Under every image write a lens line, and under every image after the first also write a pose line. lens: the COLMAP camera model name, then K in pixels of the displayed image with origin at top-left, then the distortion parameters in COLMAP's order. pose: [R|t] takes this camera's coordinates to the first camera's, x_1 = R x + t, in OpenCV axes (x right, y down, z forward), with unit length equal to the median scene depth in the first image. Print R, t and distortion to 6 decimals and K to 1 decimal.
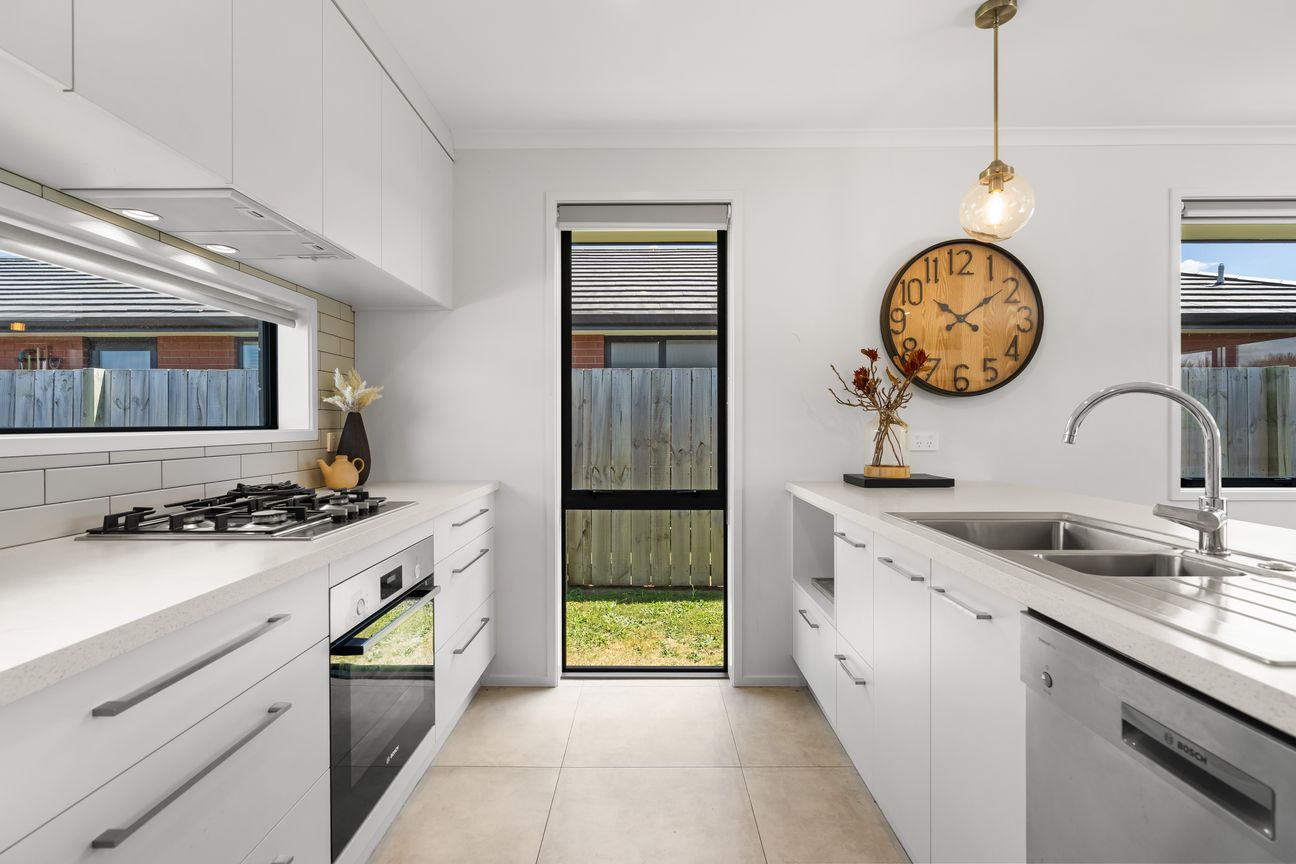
lens RADIAL K [[584.8, 0, 650.0], [0, 584.8, 431.6], [0, 0, 1]] dist [-0.007287, 0.001905]
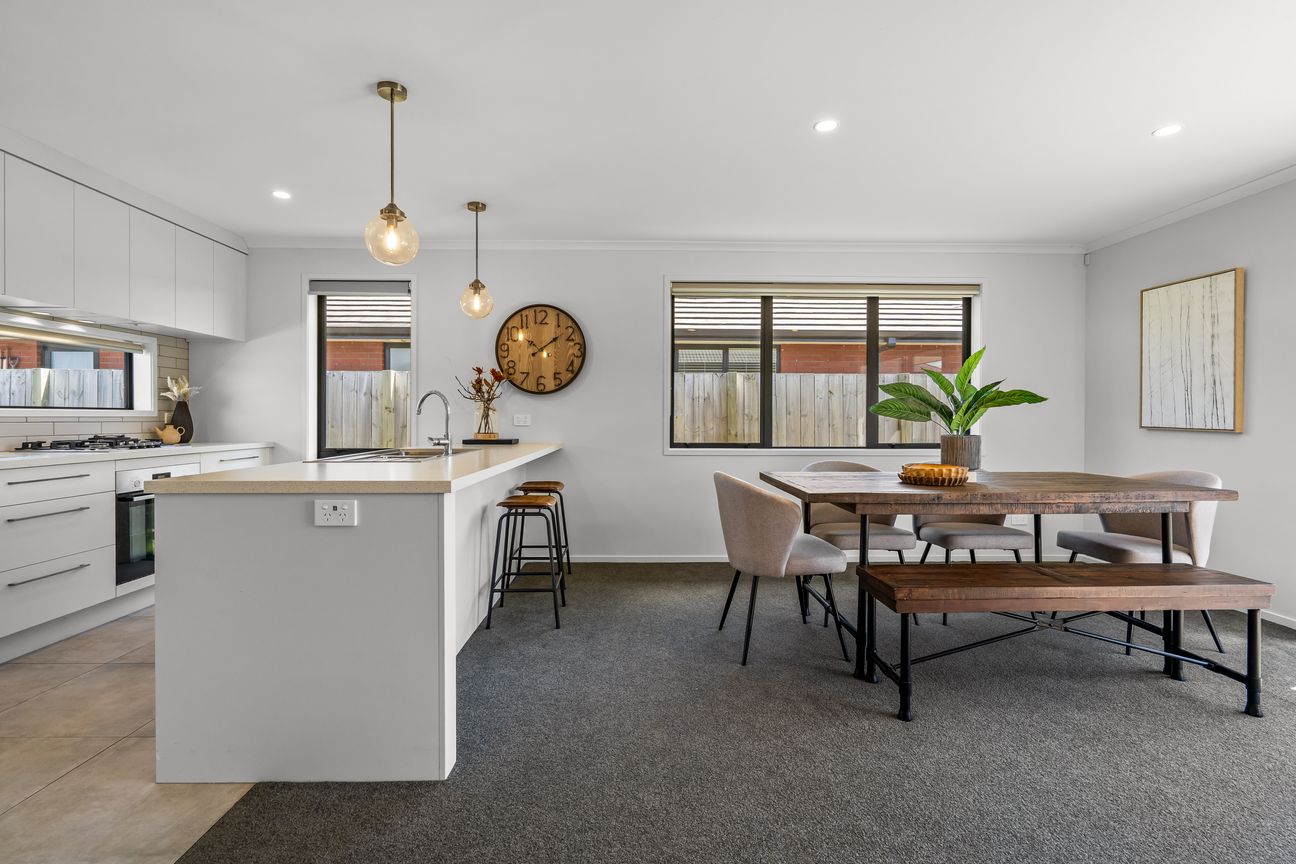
lens RADIAL K [[584.8, 0, 644.8], [0, 584.8, 422.5], [0, 0, 1]] dist [-0.007287, 0.001905]
pose [[0.999677, 0.005220, 0.024859, 0.800080], [-0.005125, 0.999979, -0.003852, 0.029073], [-0.024878, 0.003723, 0.999684, -0.746244]]
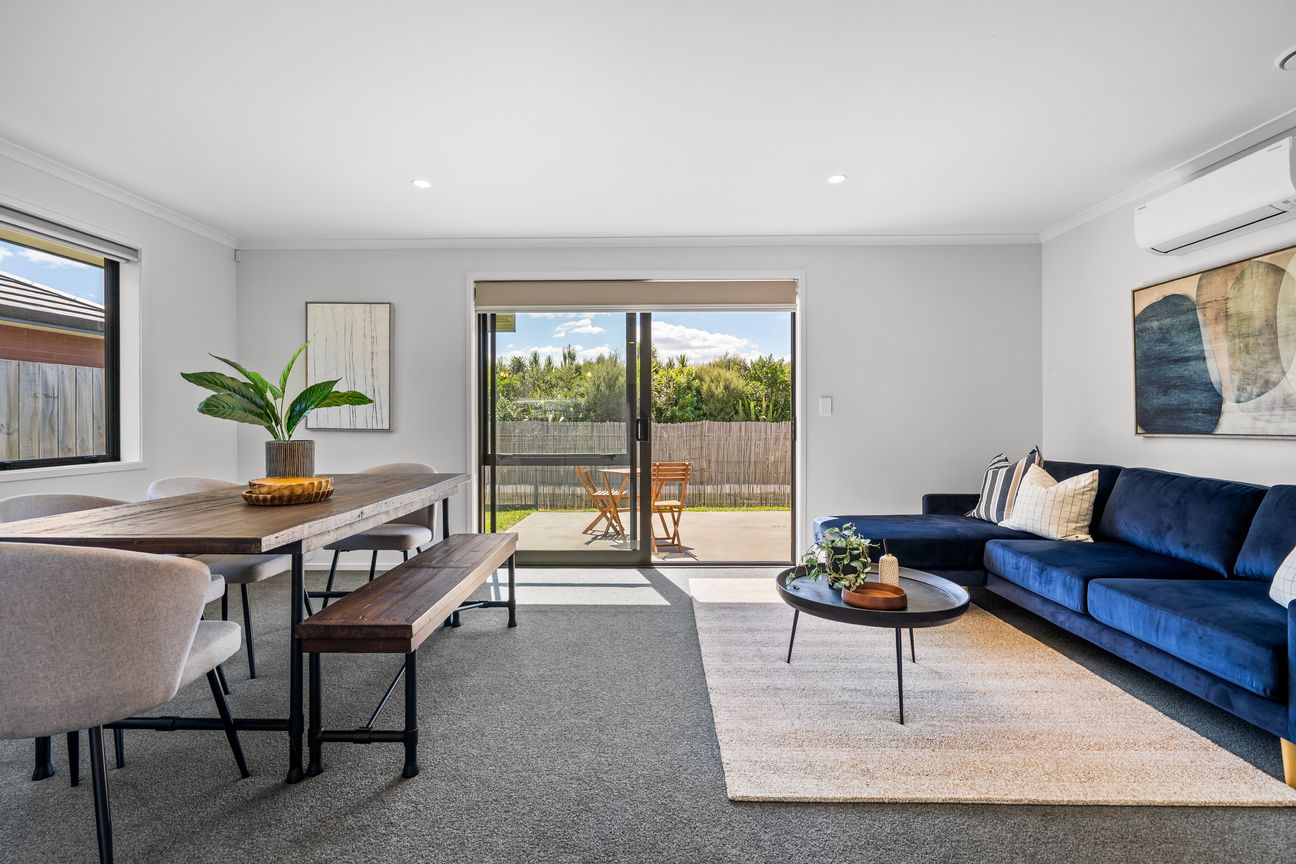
lens RADIAL K [[584.8, 0, 646.8], [0, 584.8, 421.4], [0, 0, 1]] dist [-0.007287, 0.001905]
pose [[0.007434, 0.000215, 0.999972, 0.480364], [0.013853, 0.999904, -0.000318, 0.022432], [-0.999876, 0.013855, 0.007430, -0.208454]]
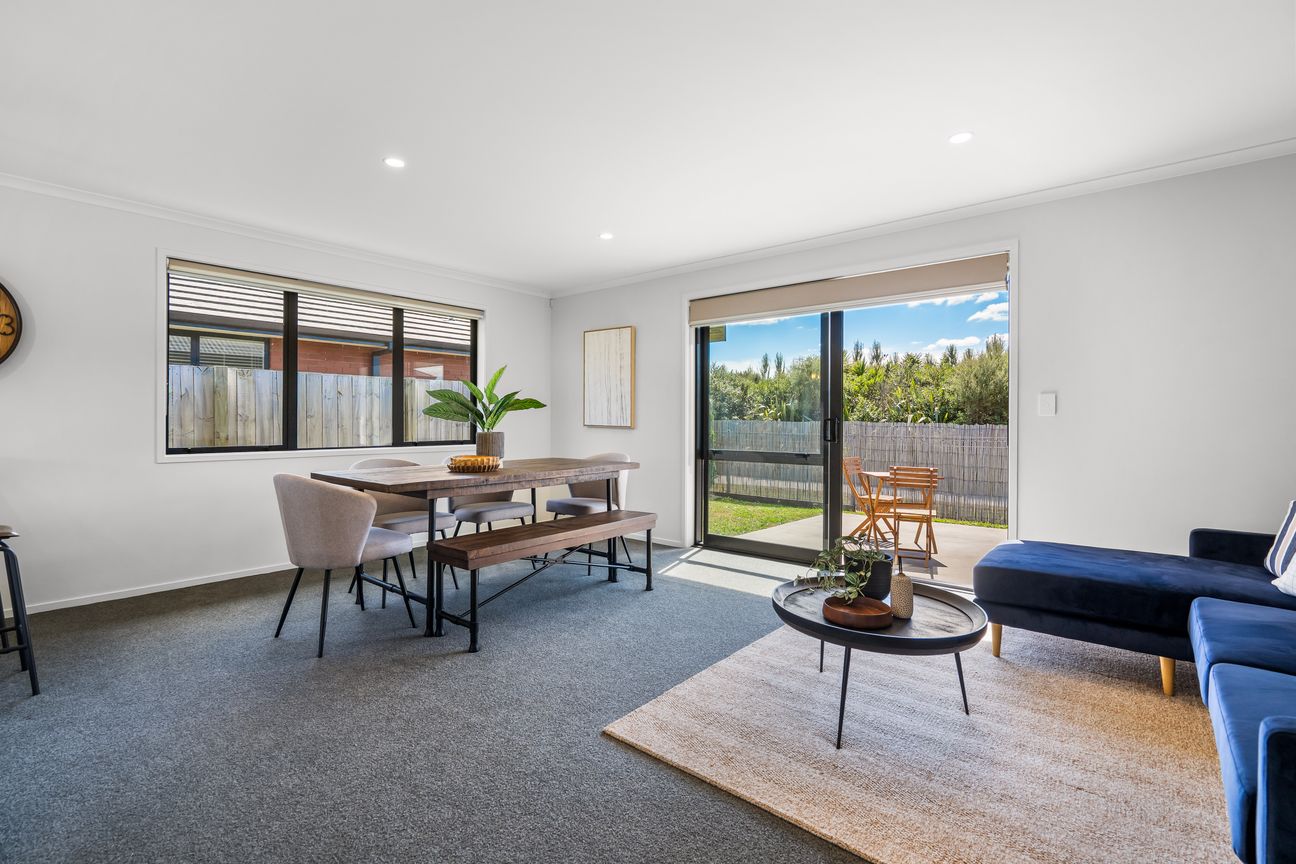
lens RADIAL K [[584.8, 0, 645.4], [0, 584.8, 421.9], [0, 0, 1]] dist [-0.007287, 0.001905]
pose [[0.637391, 0.001738, 0.770539, 0.557257], [0.004554, 0.999971, -0.006022, 0.030532], [-0.770527, 0.007347, 0.637365, -0.861228]]
